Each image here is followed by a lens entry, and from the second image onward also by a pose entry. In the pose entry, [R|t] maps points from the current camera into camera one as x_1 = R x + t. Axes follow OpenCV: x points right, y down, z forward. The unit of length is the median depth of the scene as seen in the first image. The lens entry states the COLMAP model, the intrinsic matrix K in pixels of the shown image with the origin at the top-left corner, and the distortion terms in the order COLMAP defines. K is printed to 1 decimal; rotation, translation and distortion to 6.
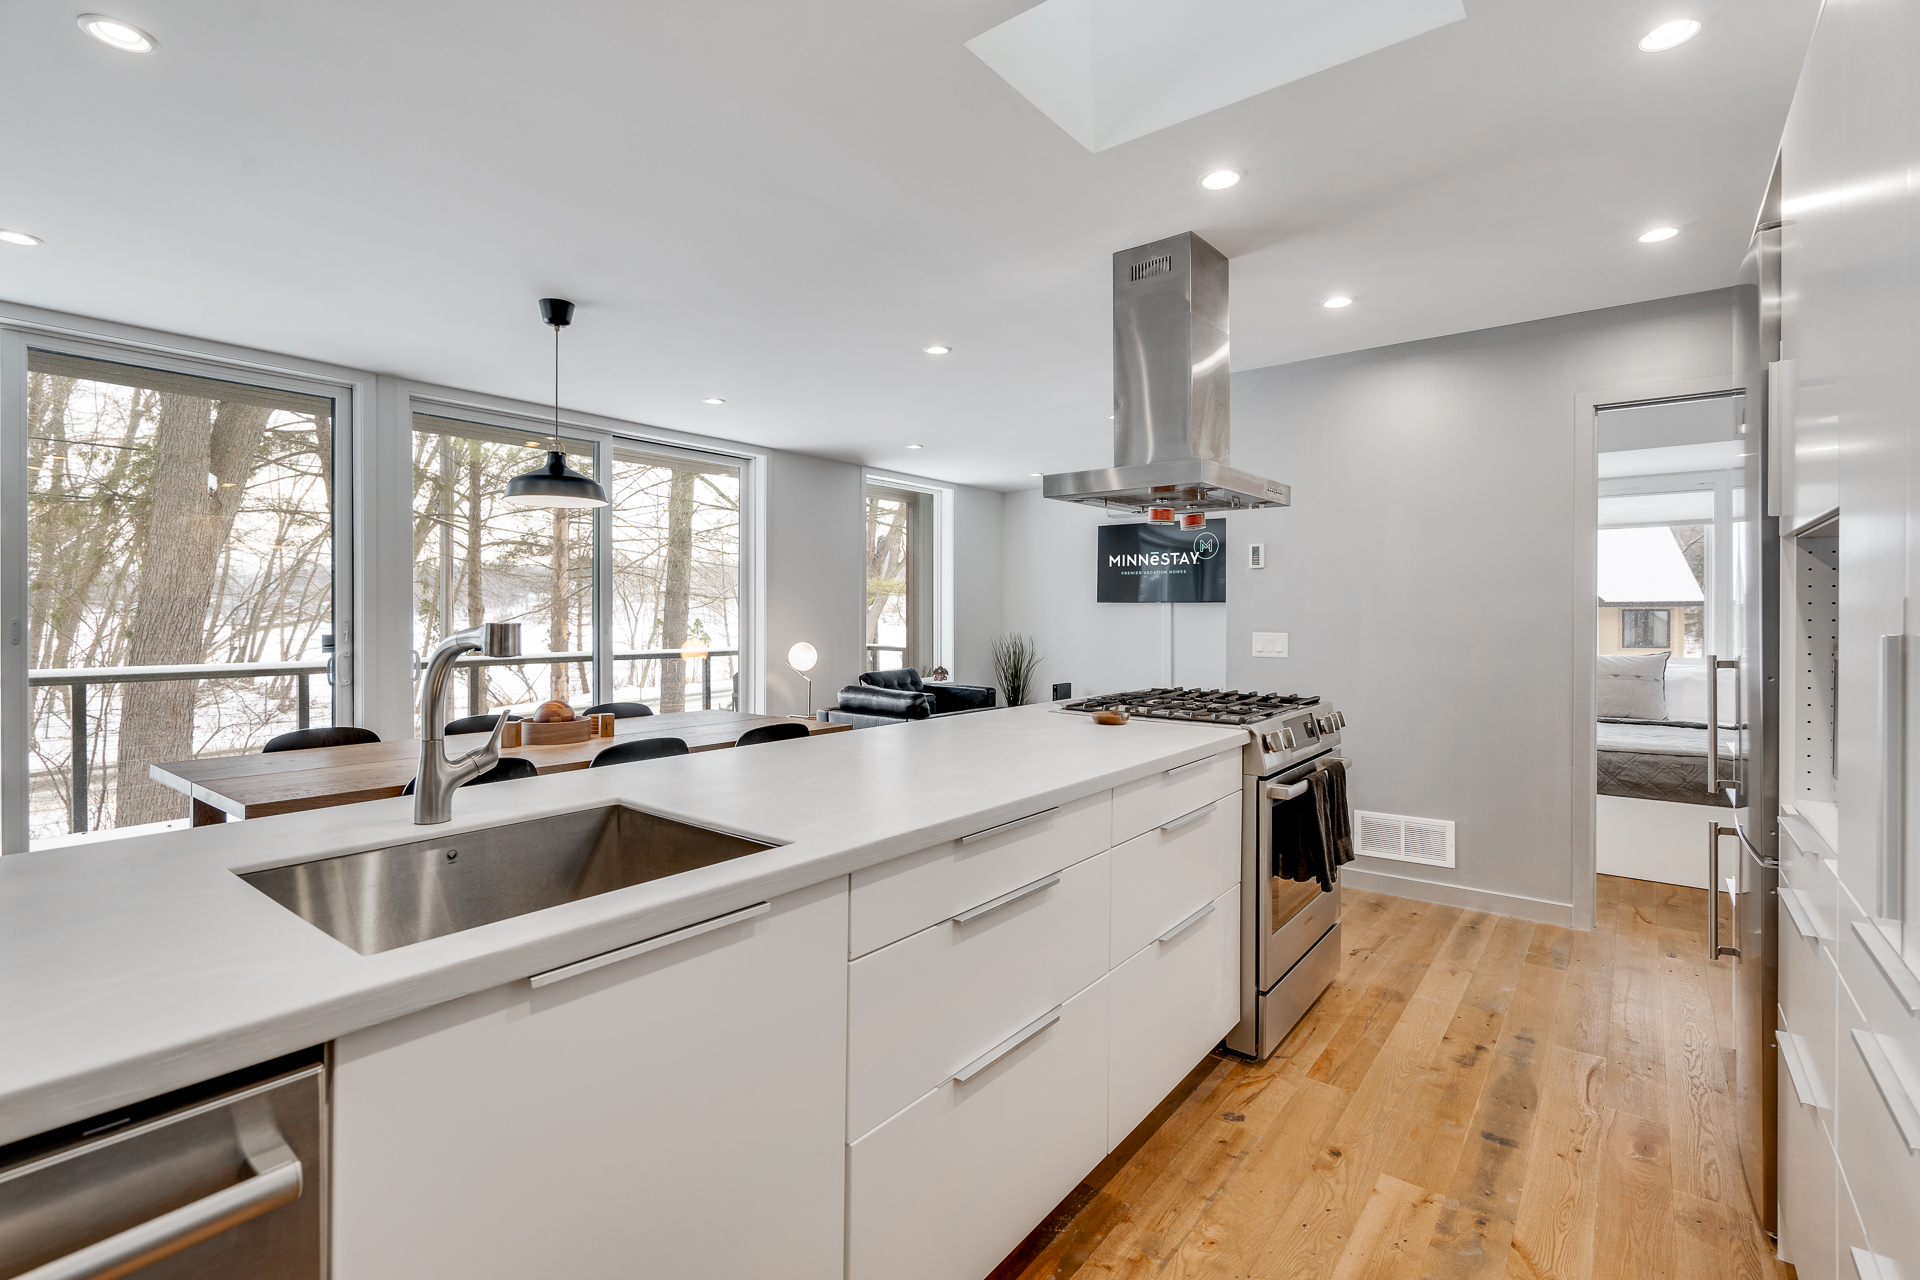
lens RADIAL K [[870.8, 0, 959.1], [0, 870.8, 630.6], [0, 0, 1]] dist [-0.001447, 0.000794]
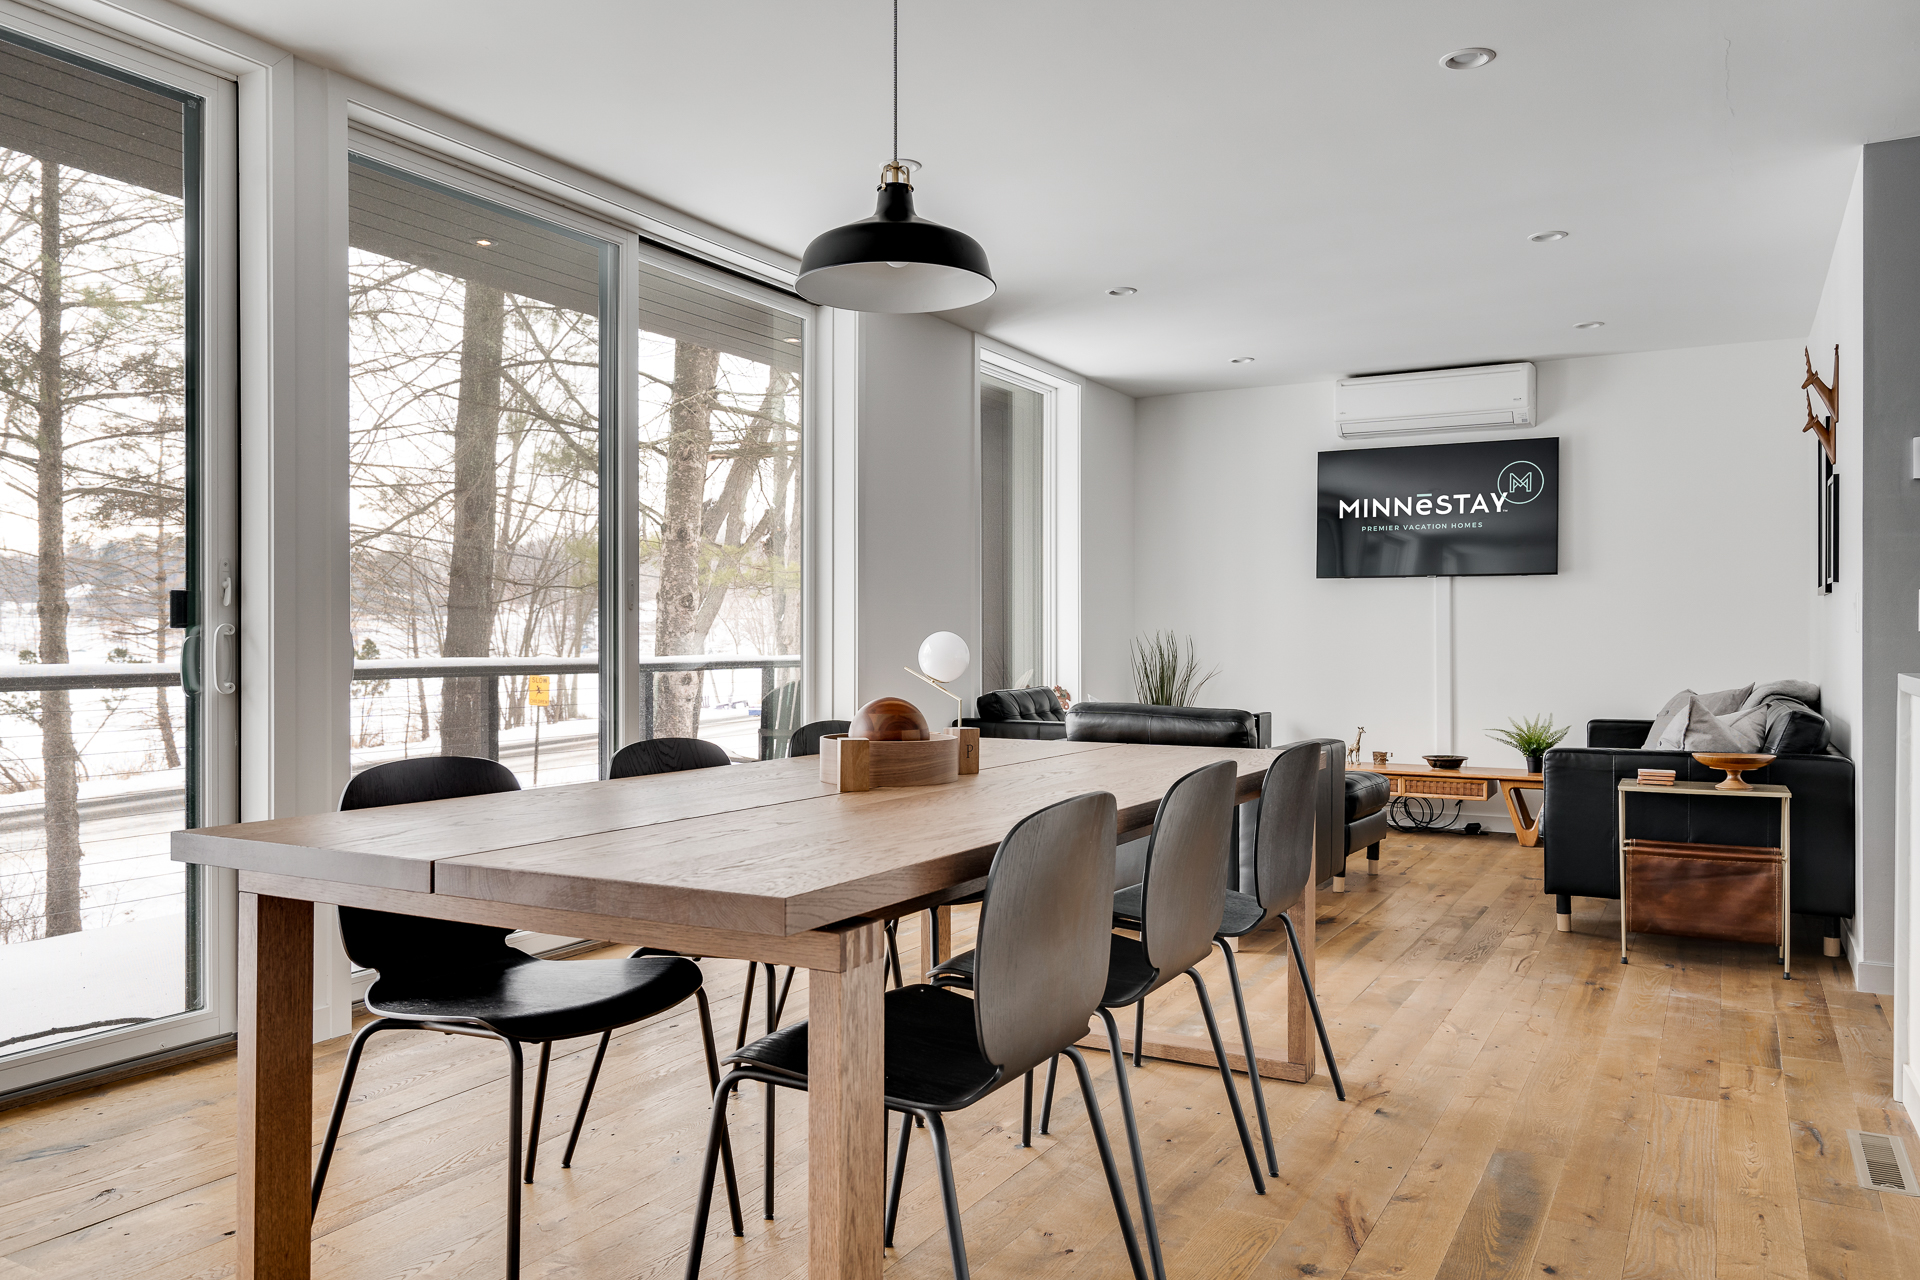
lens RADIAL K [[1354.4, 0, 954.7], [0, 1354.4, 643.0], [0, 0, 1]] dist [0.036123, 0.002615]
pose [[0.989811, -0.001917, 0.142374, -0.236943], [0.003965, 0.999893, -0.014101, 0.026641], [-0.142332, 0.014522, 0.989712, 0.108983]]
